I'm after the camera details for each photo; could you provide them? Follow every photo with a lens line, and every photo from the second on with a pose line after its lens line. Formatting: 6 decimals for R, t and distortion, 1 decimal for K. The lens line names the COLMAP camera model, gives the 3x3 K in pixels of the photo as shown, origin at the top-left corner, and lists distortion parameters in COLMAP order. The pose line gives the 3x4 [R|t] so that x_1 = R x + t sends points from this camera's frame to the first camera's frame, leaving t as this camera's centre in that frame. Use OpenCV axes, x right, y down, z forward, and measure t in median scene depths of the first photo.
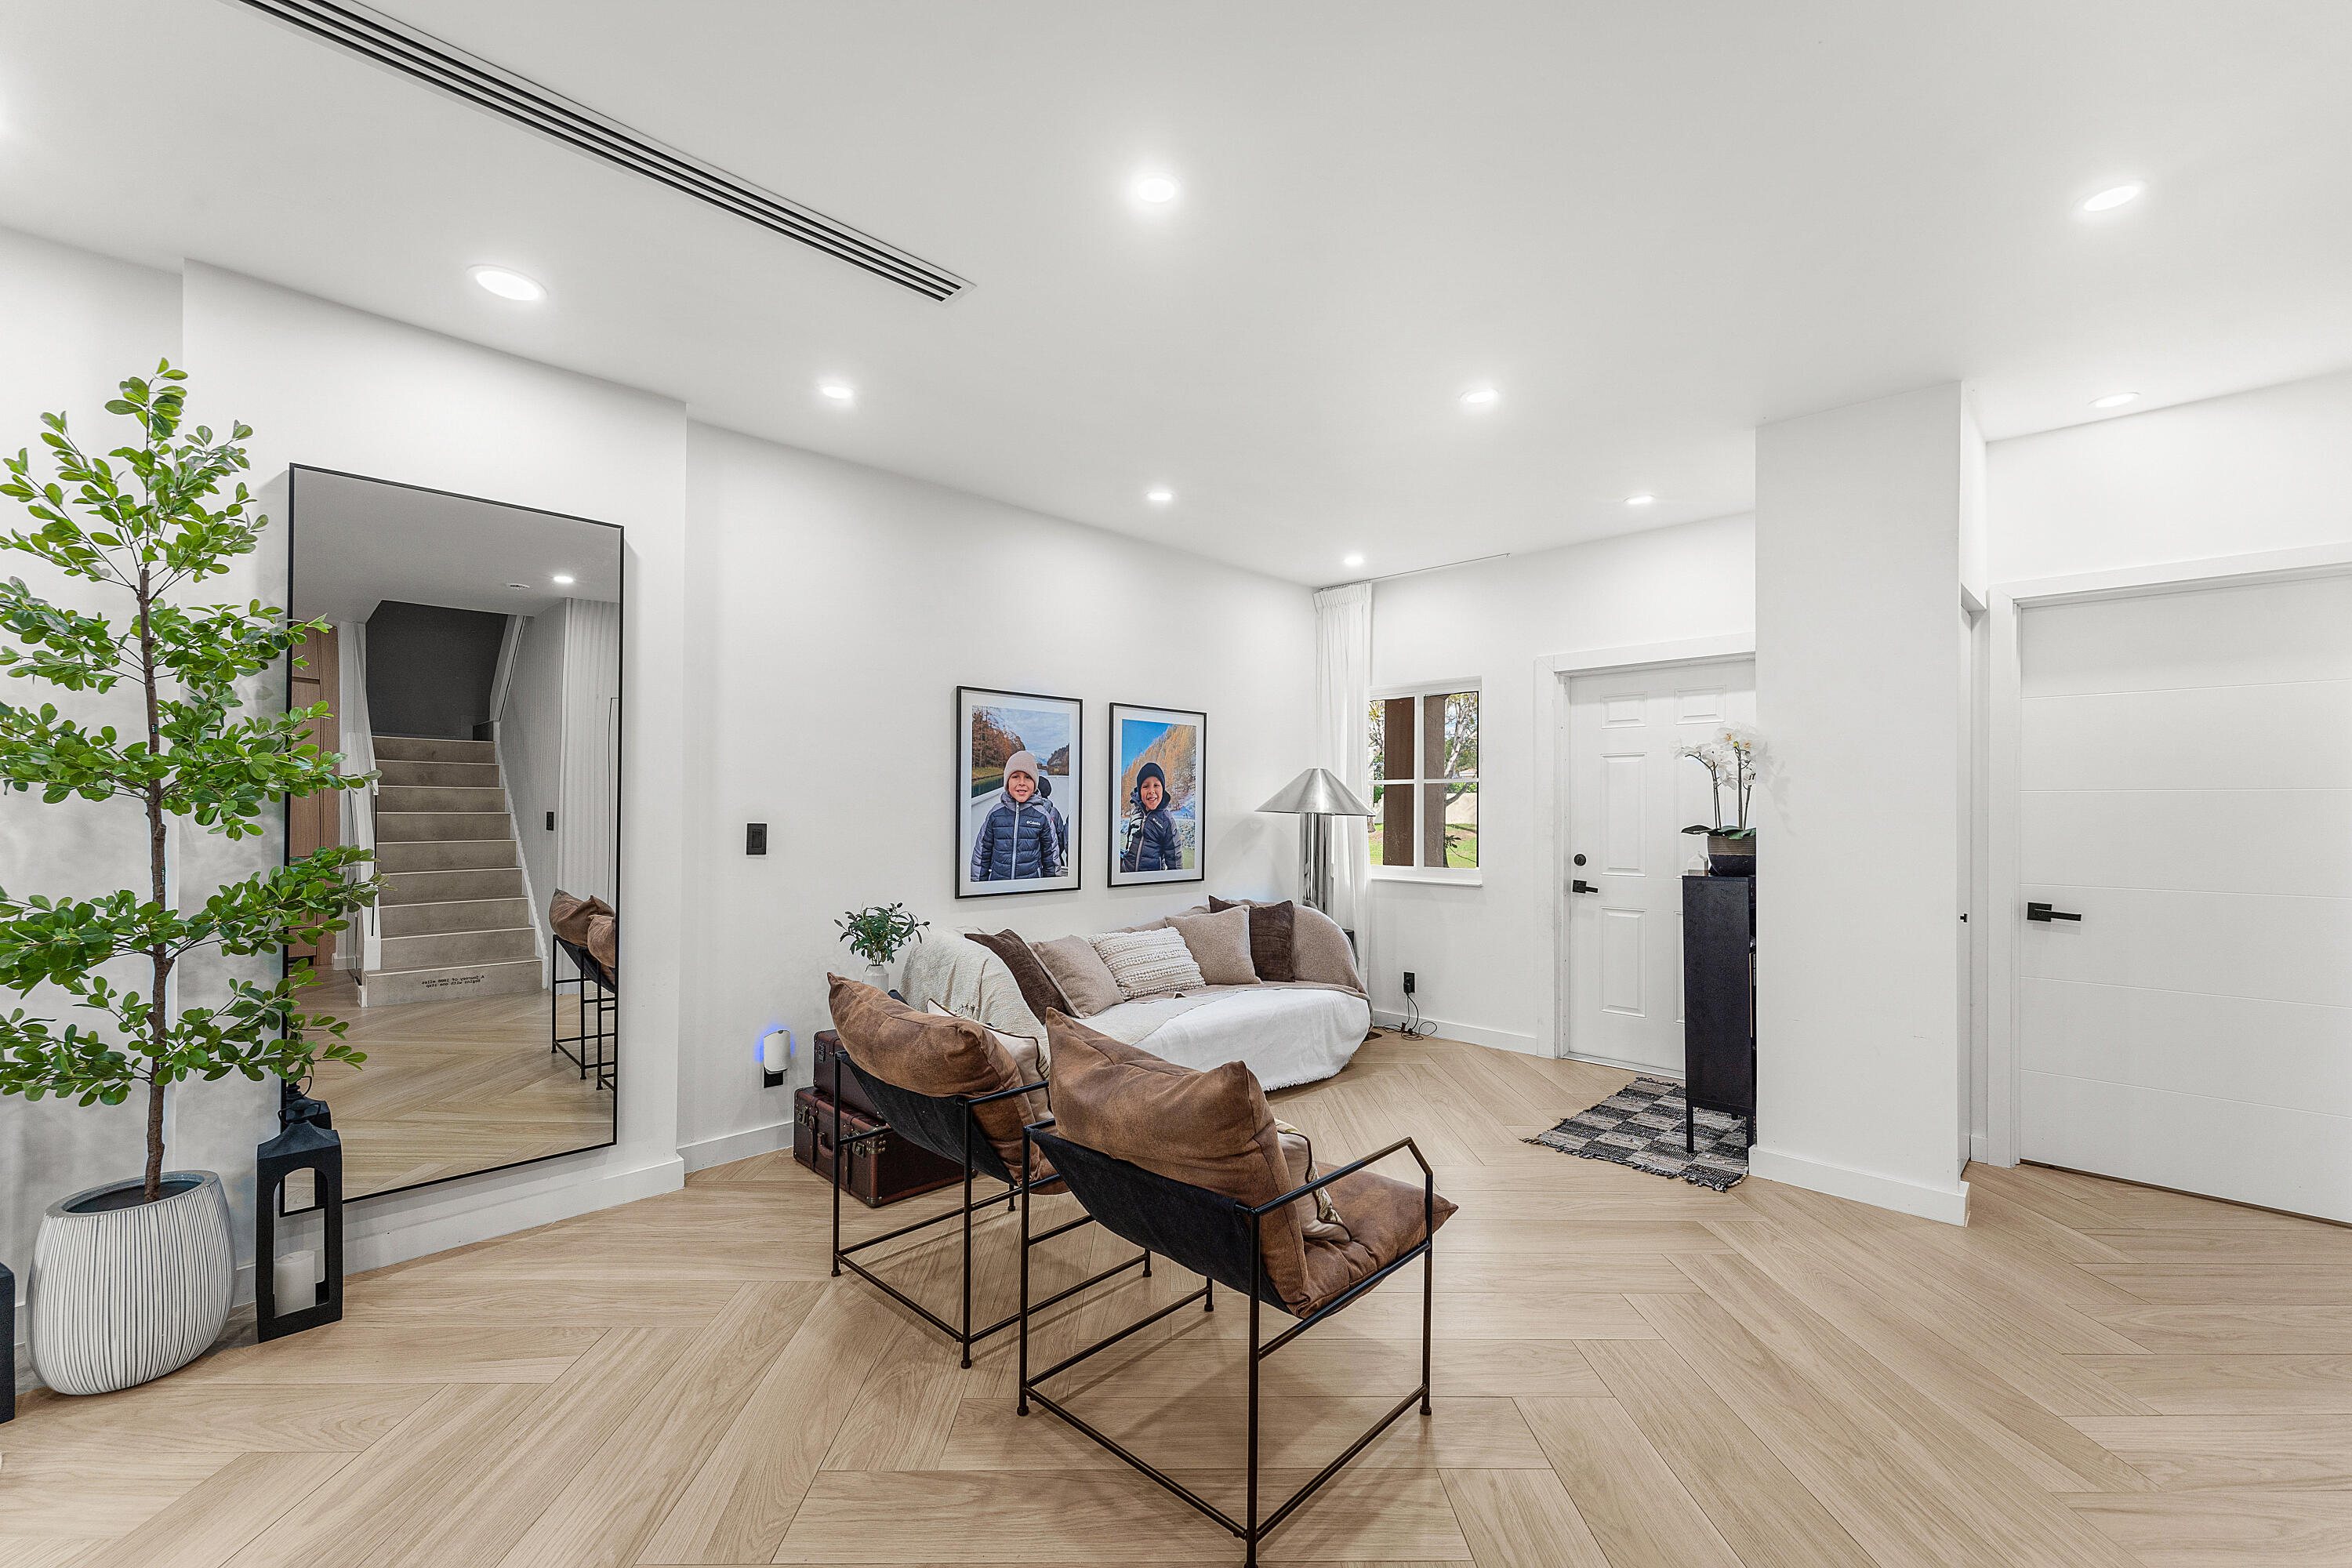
lens RADIAL K [[961.2, 0, 1168.9], [0, 961.2, 814.6], [0, 0, 1]] dist [0.001623, -0.000167]
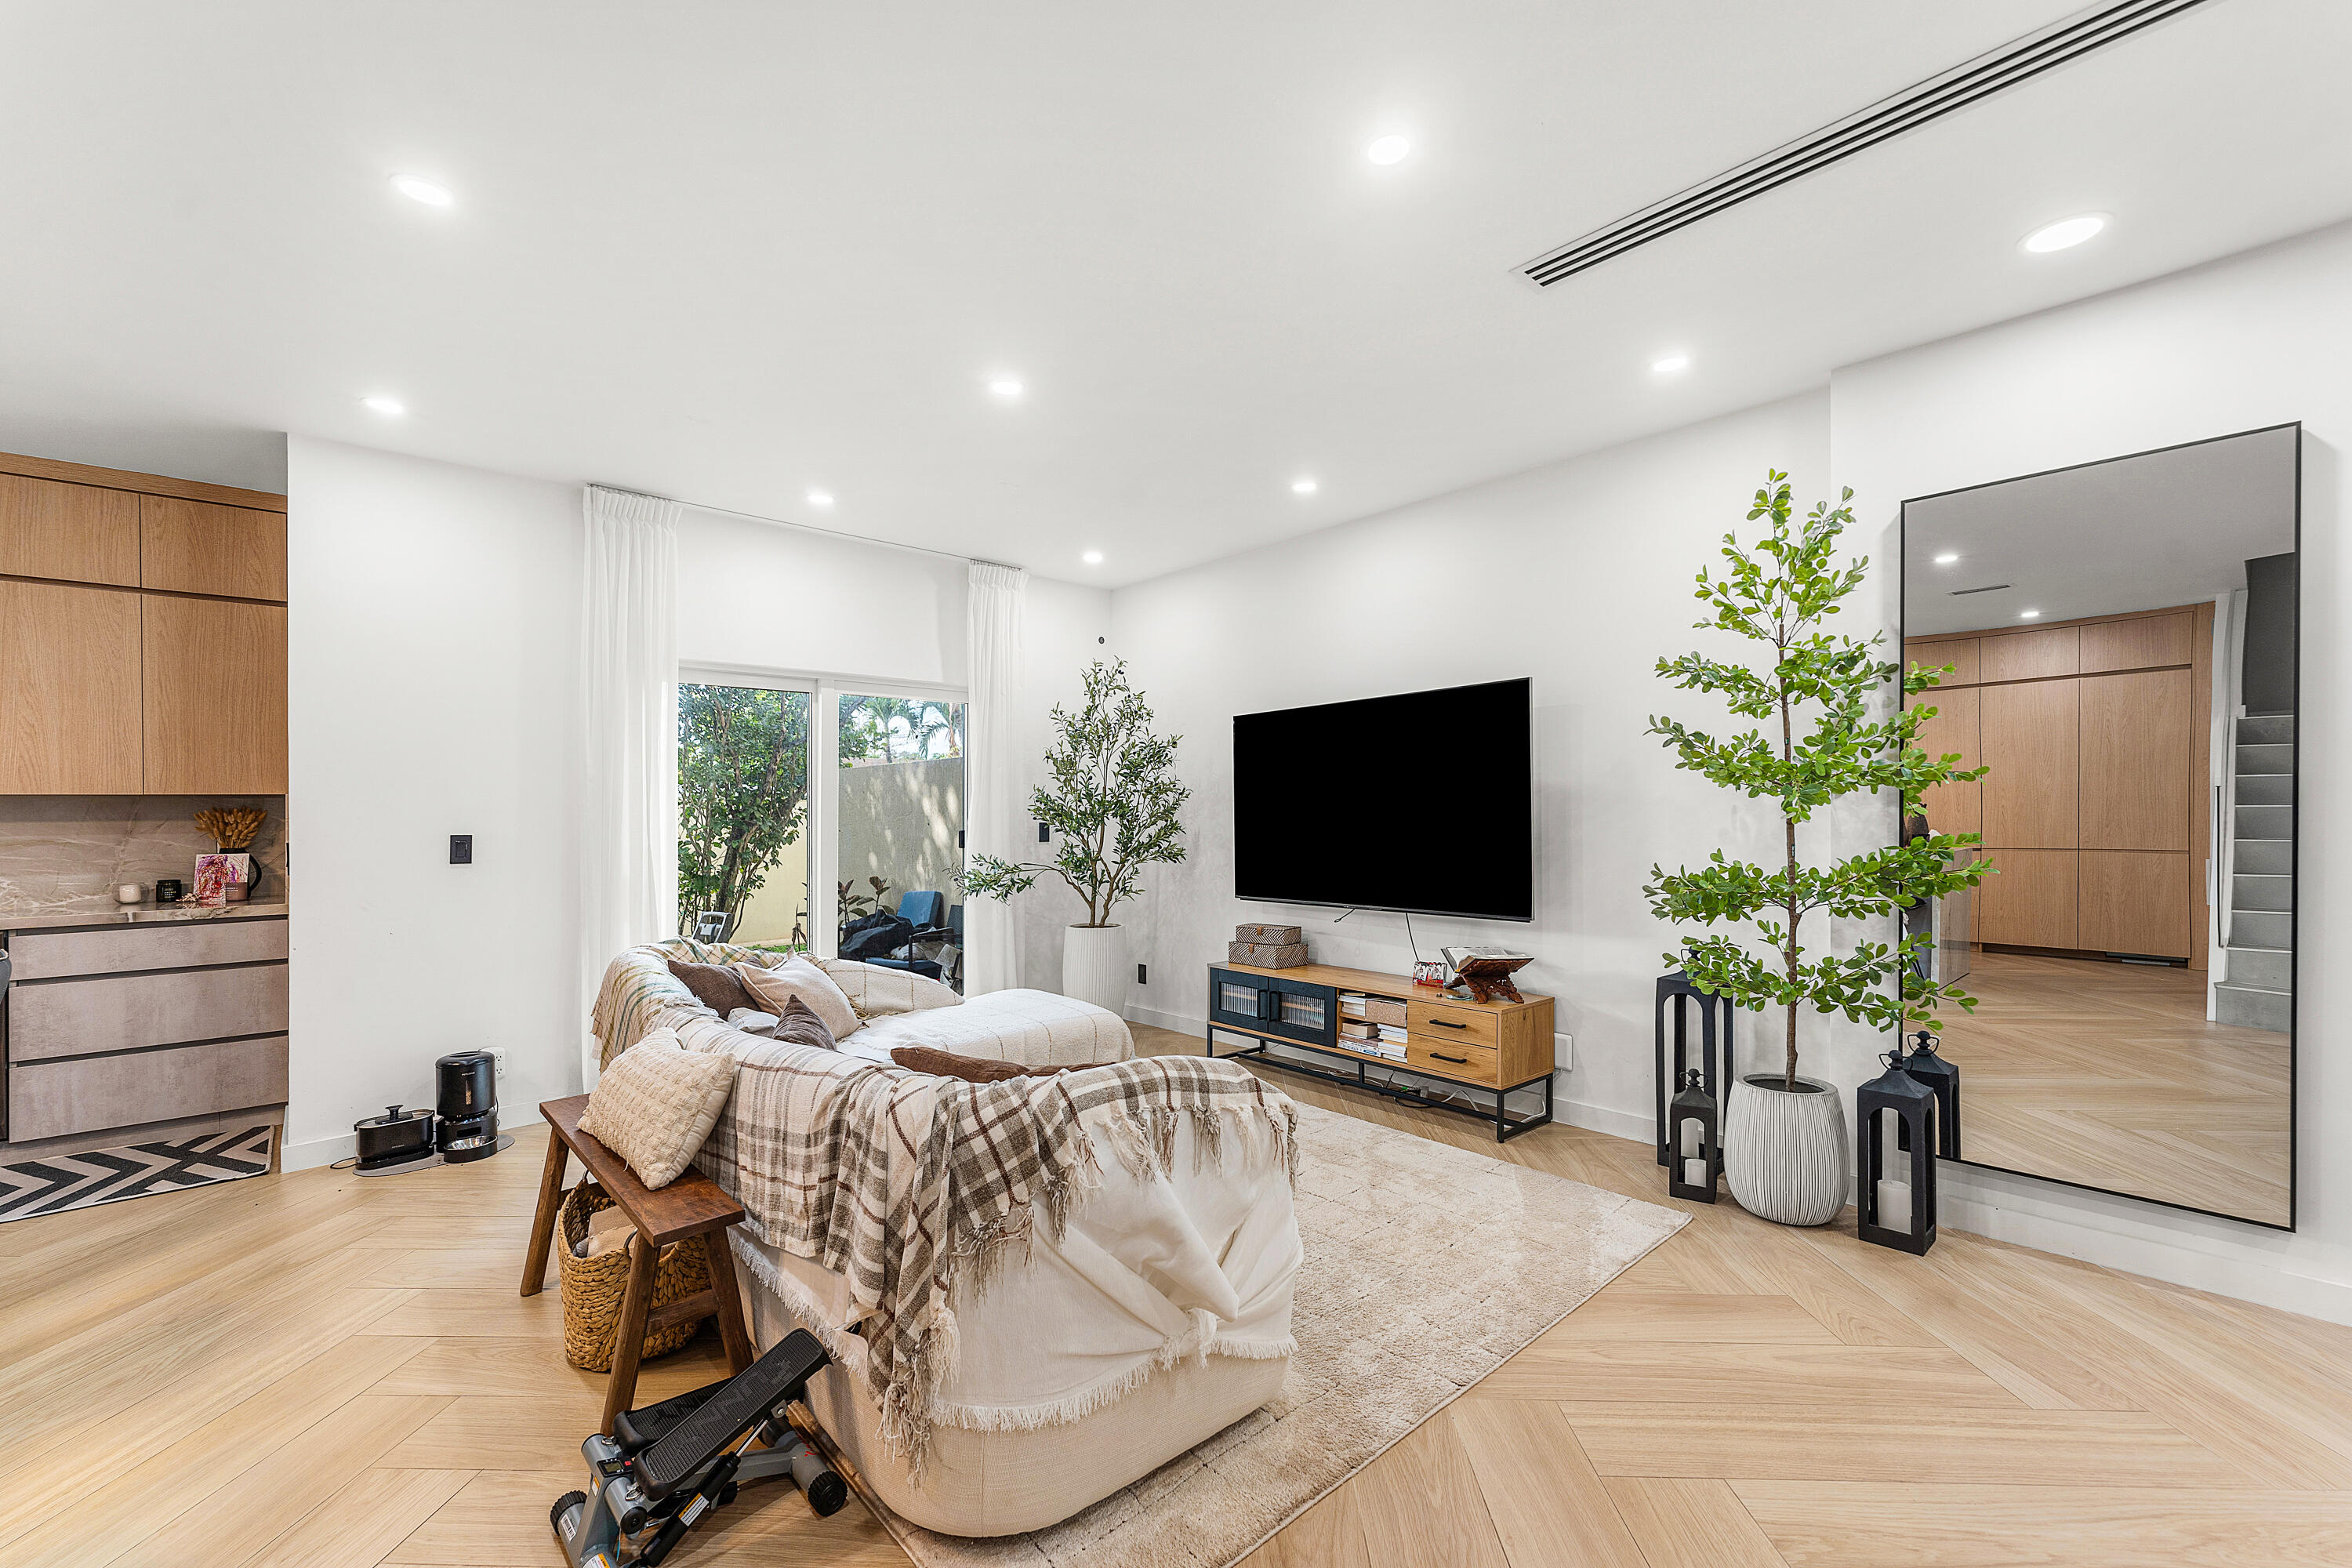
lens RADIAL K [[968.4, 0, 1172.1], [0, 968.4, 809.6], [0, 0, 1]] dist [0.000791, 0.000715]
pose [[-0.051170, -0.006835, -0.998667, 0.327769], [0.003863, 0.999968, -0.007042, 0.012180], [0.998682, -0.004218, -0.051142, 0.203039]]
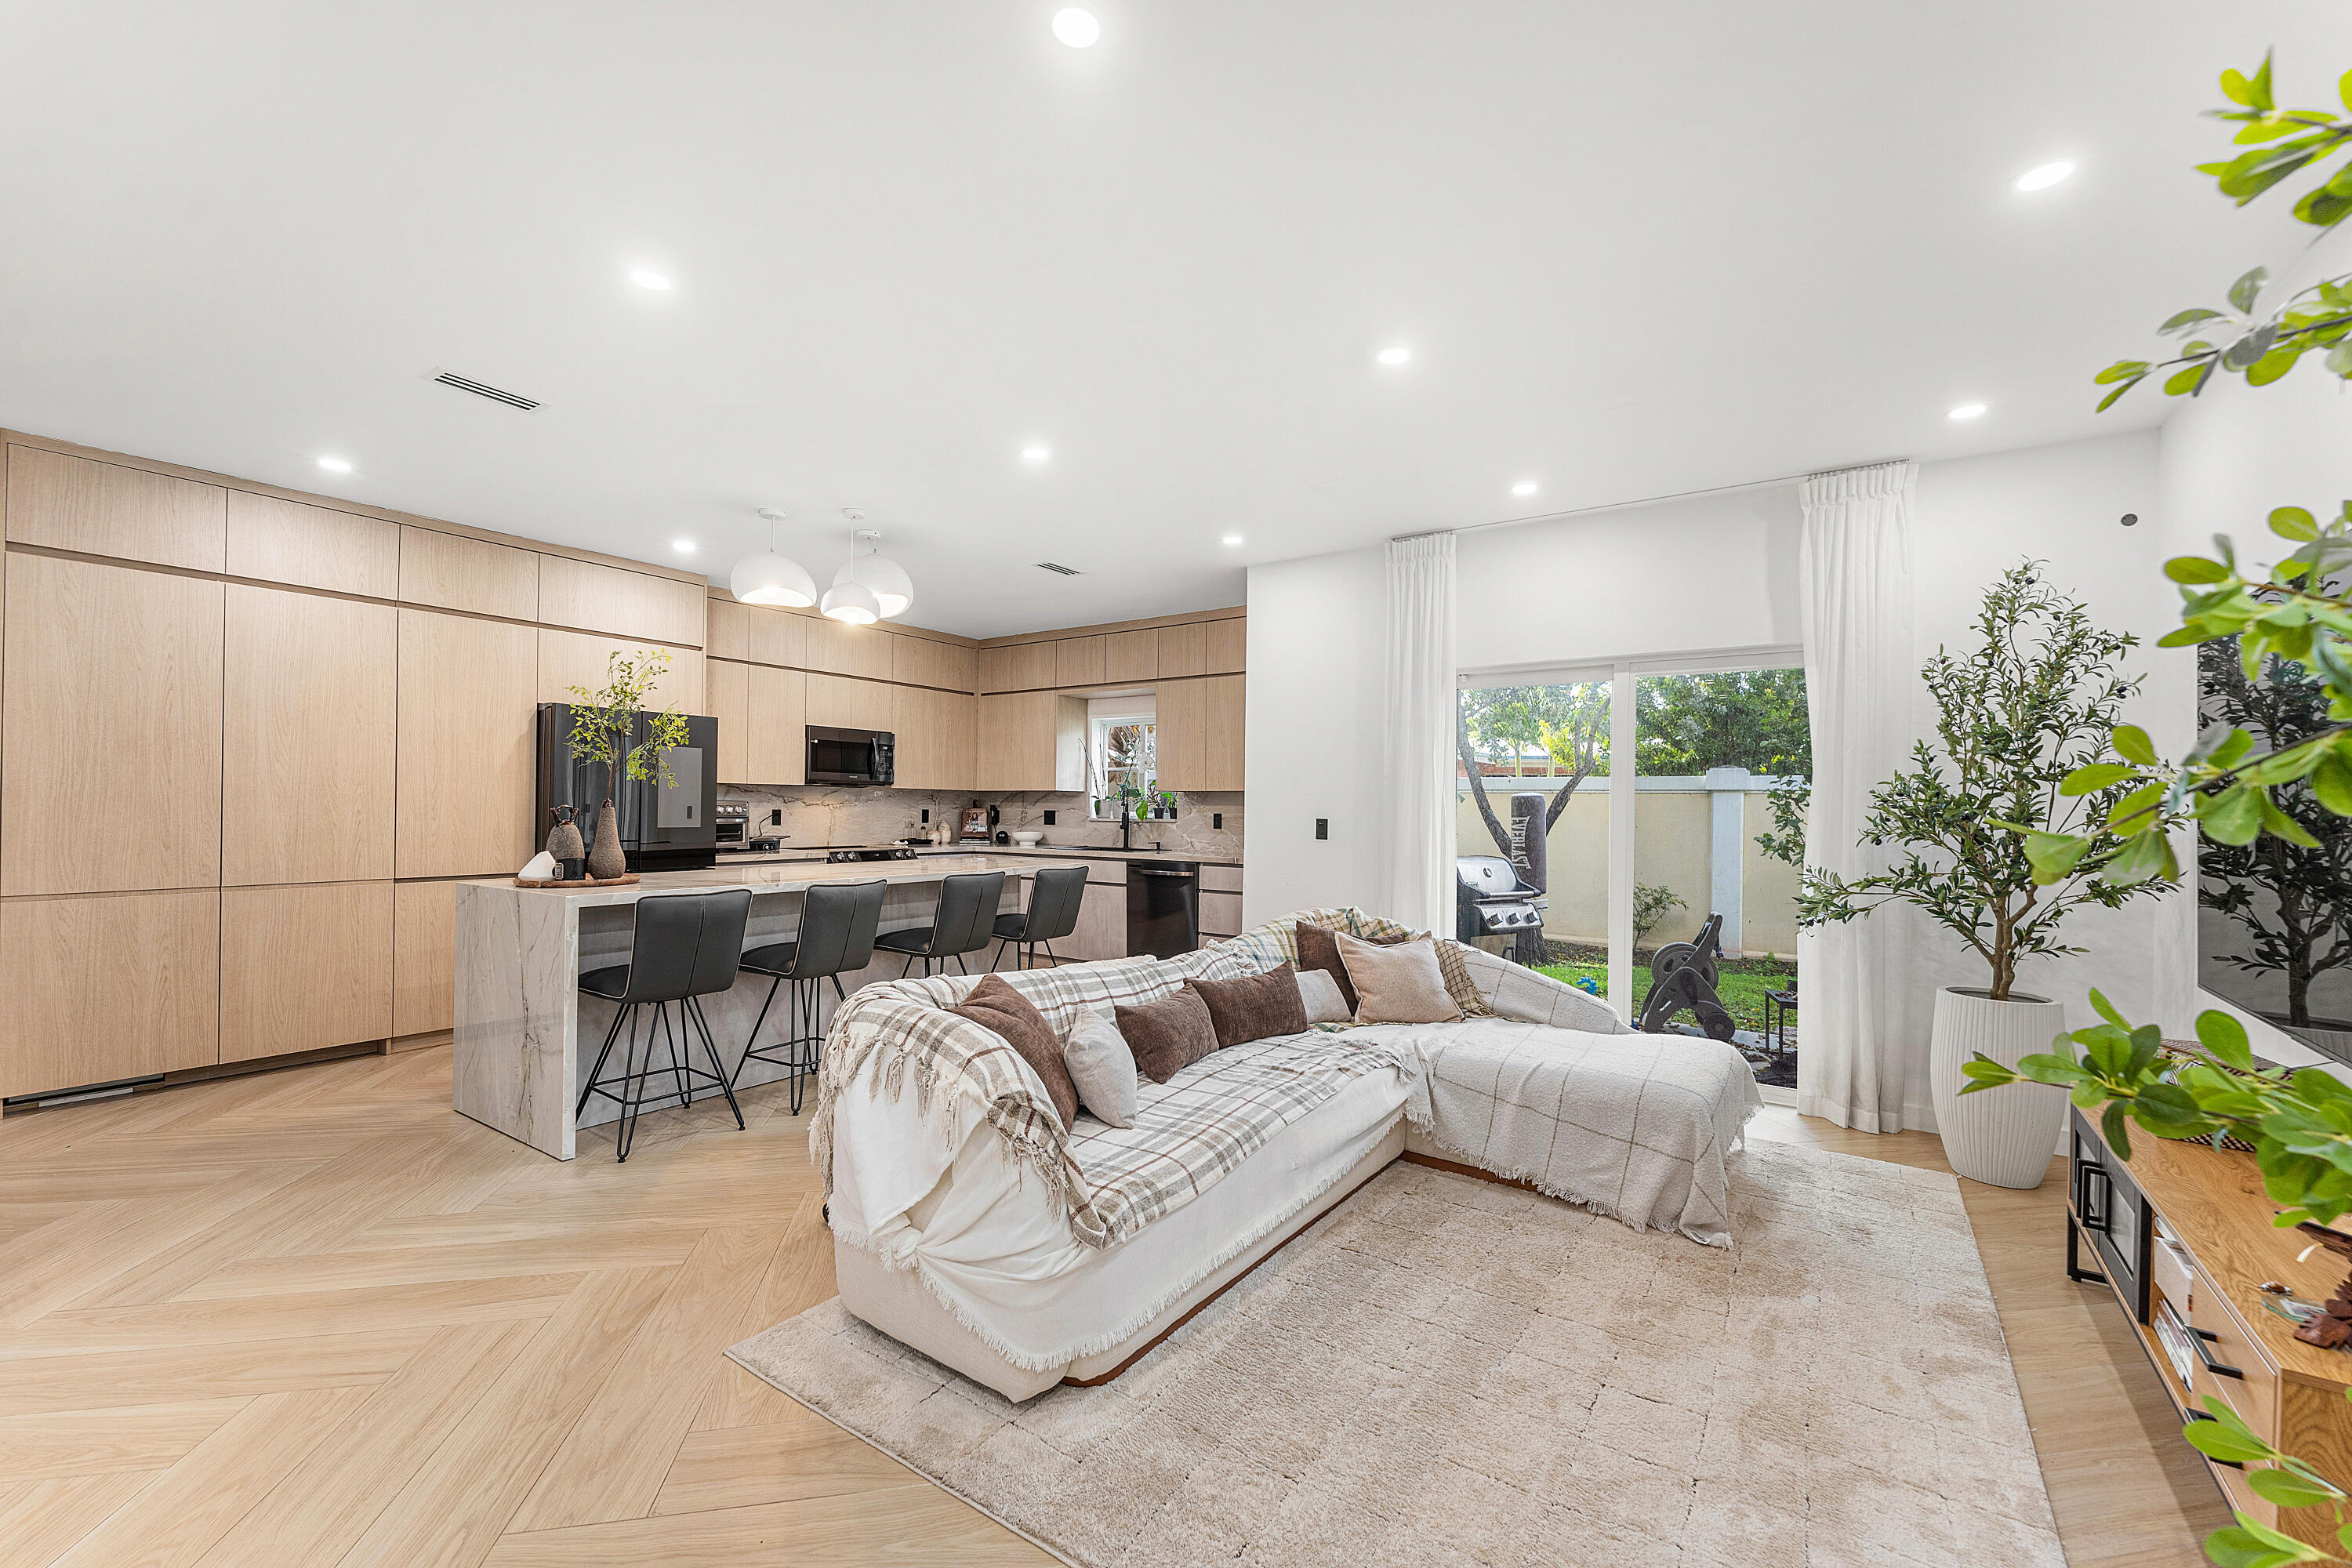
lens RADIAL K [[960.9, 0, 1177.0], [0, 960.9, 802.5], [0, 0, 1]] dist [0.000008, -0.000346]
pose [[-0.984263, -0.014371, -0.176126, -0.536296], [-0.014841, 0.999889, 0.001350, 0.002269], [0.176087, 0.003943, -0.984367, 1.118287]]
